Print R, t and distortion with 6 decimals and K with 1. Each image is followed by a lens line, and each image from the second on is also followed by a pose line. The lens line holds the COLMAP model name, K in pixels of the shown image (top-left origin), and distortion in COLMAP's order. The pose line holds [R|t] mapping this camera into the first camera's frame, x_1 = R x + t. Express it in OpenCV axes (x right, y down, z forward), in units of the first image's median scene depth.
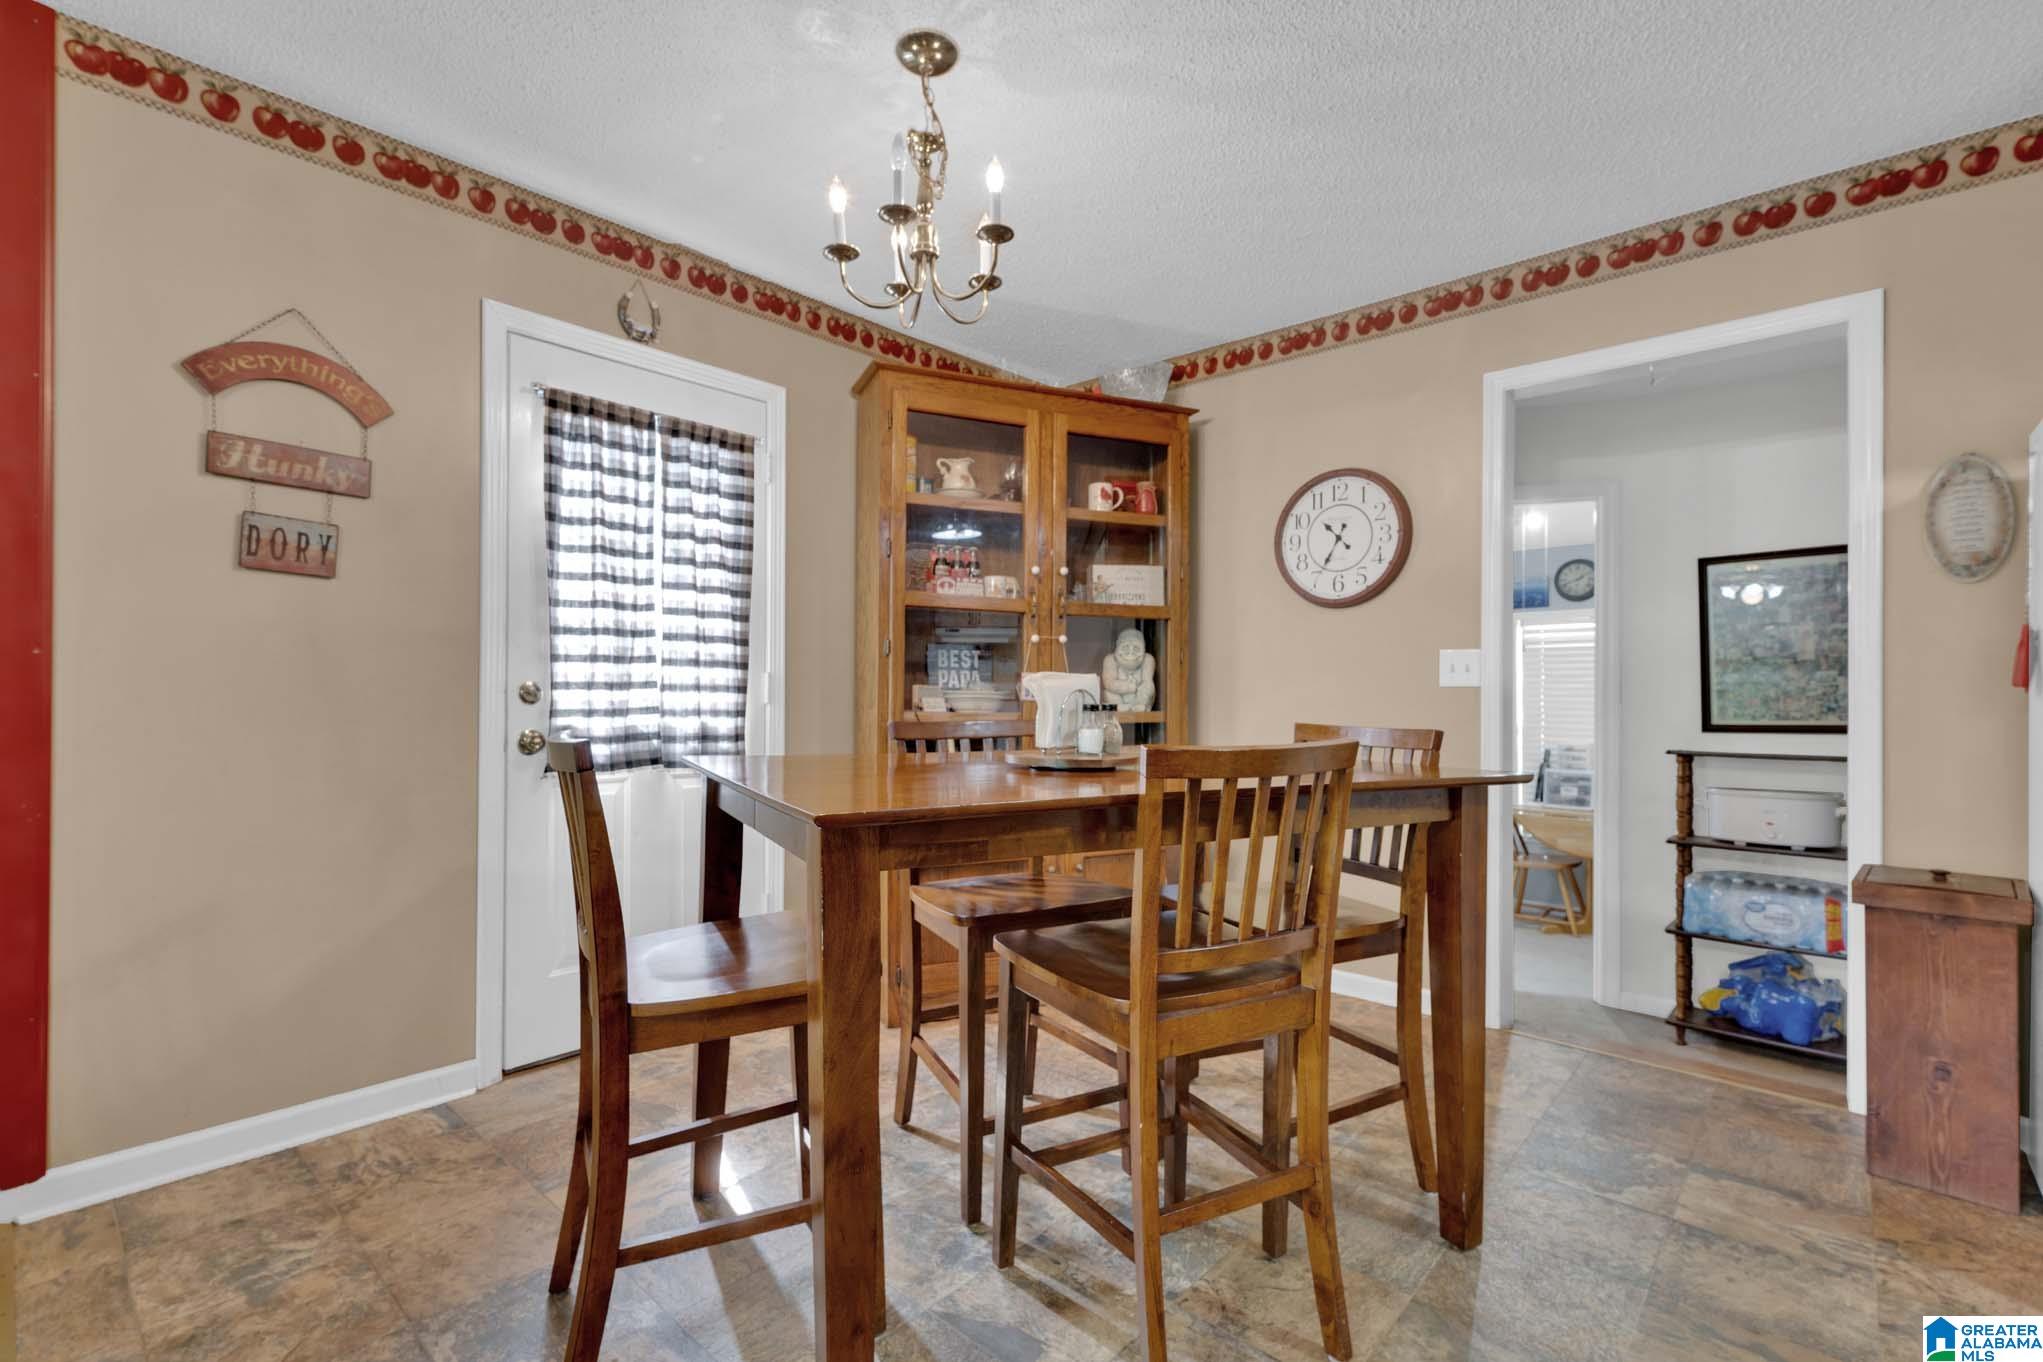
lens RADIAL K [[914.5, 0, 1024.6], [0, 914.5, 687.3], [0, 0, 1]] dist [-0.000589, -0.000316]
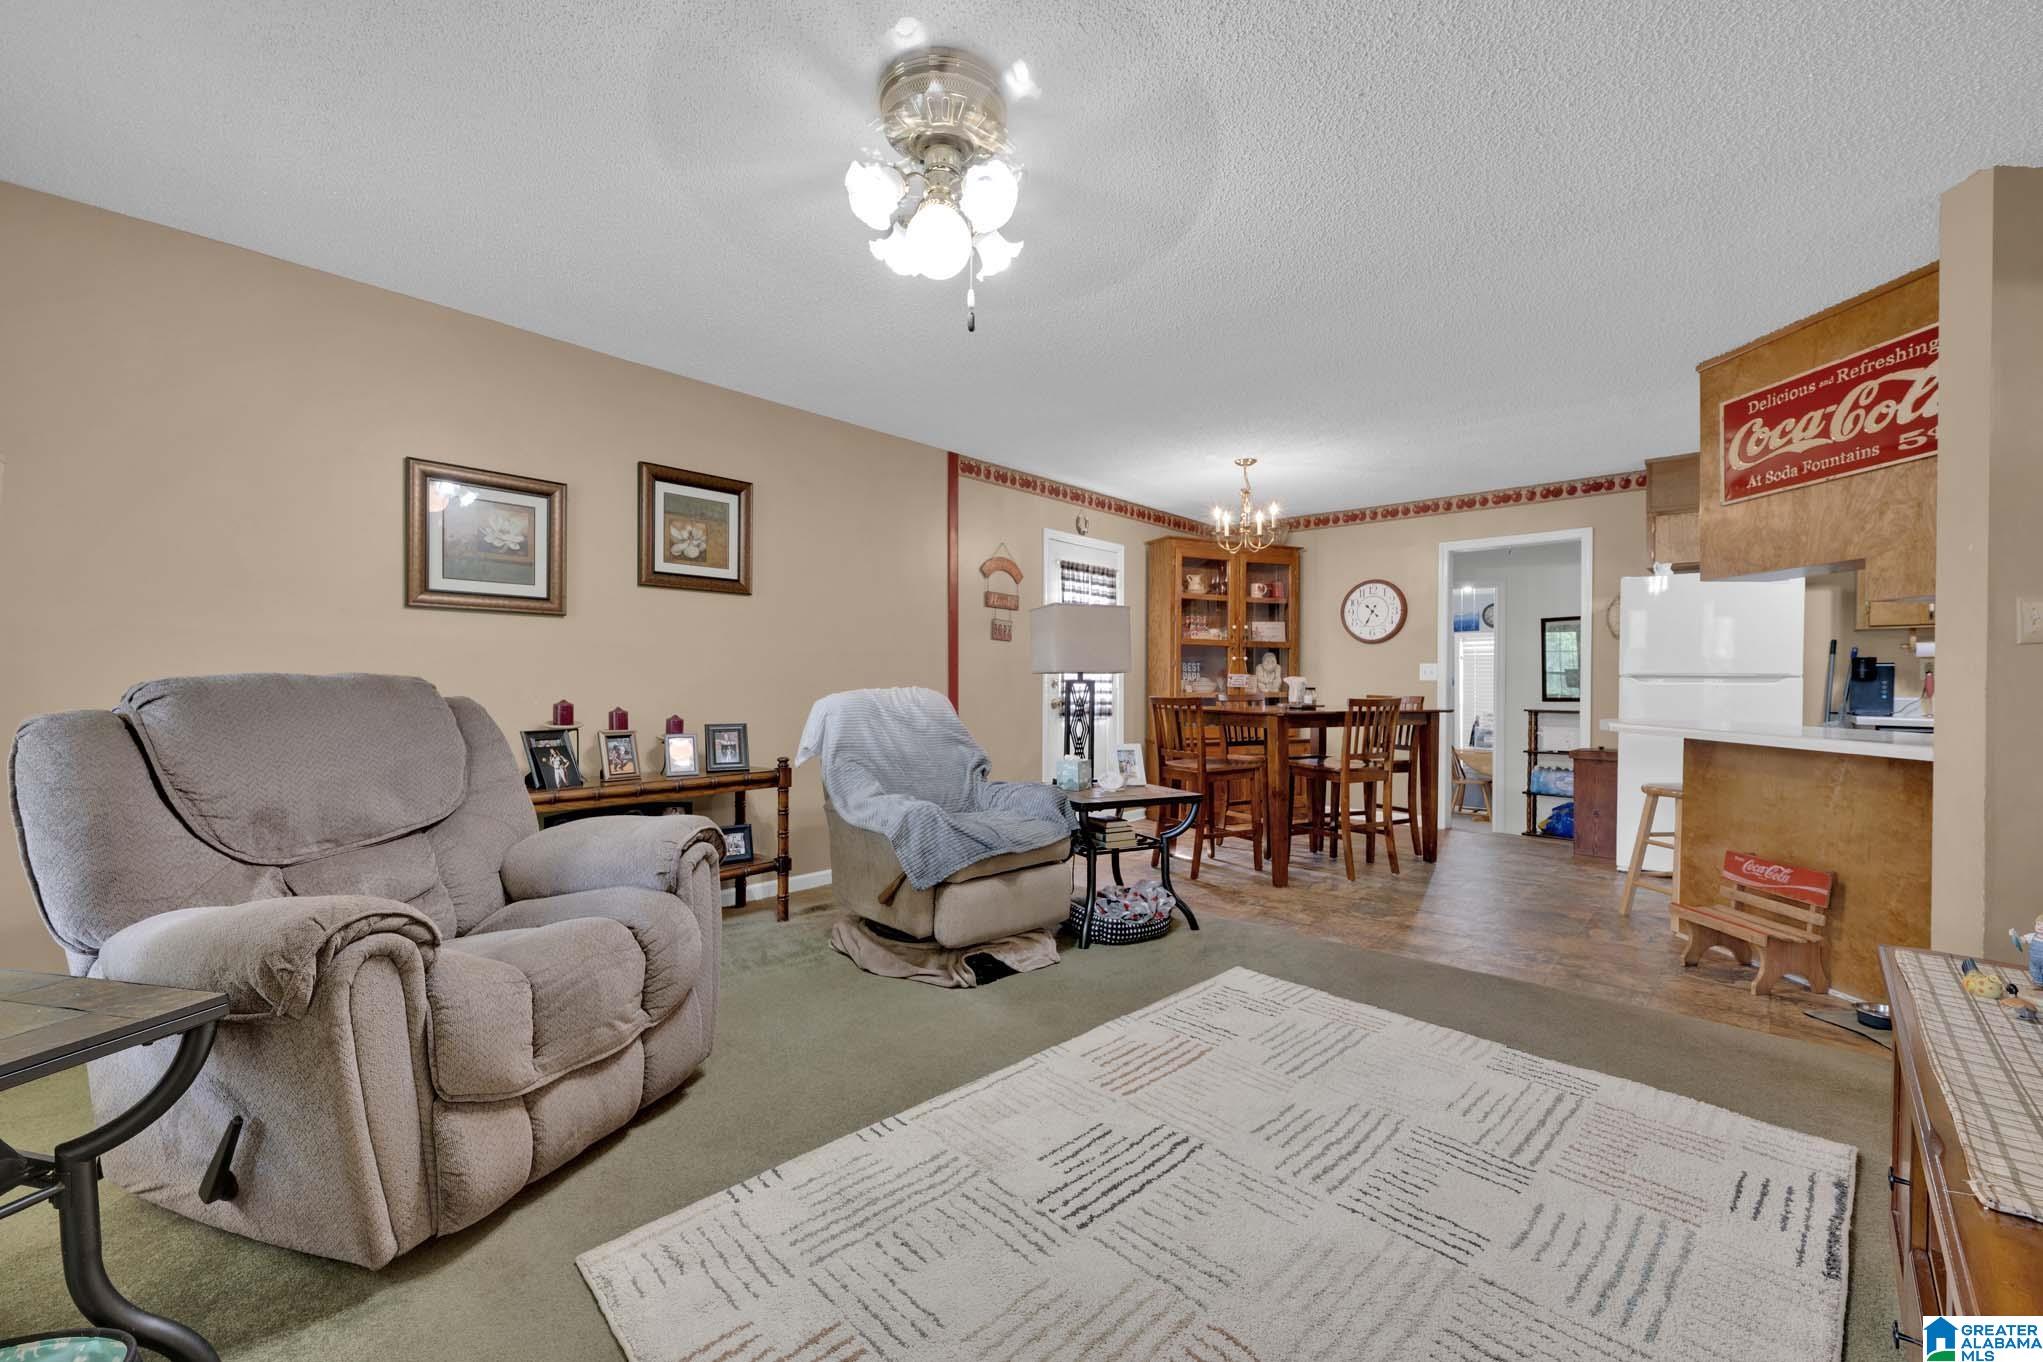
lens RADIAL K [[856.8, 0, 1015.2], [0, 856.8, 686.8], [0, 0, 1]] dist [0.000382, -0.000892]
pose [[0.999988, -0.001974, 0.004402, -0.555120], [0.001923, 0.999931, 0.011573, -0.011037], [-0.004424, -0.011565, 0.999923, -1.114784]]
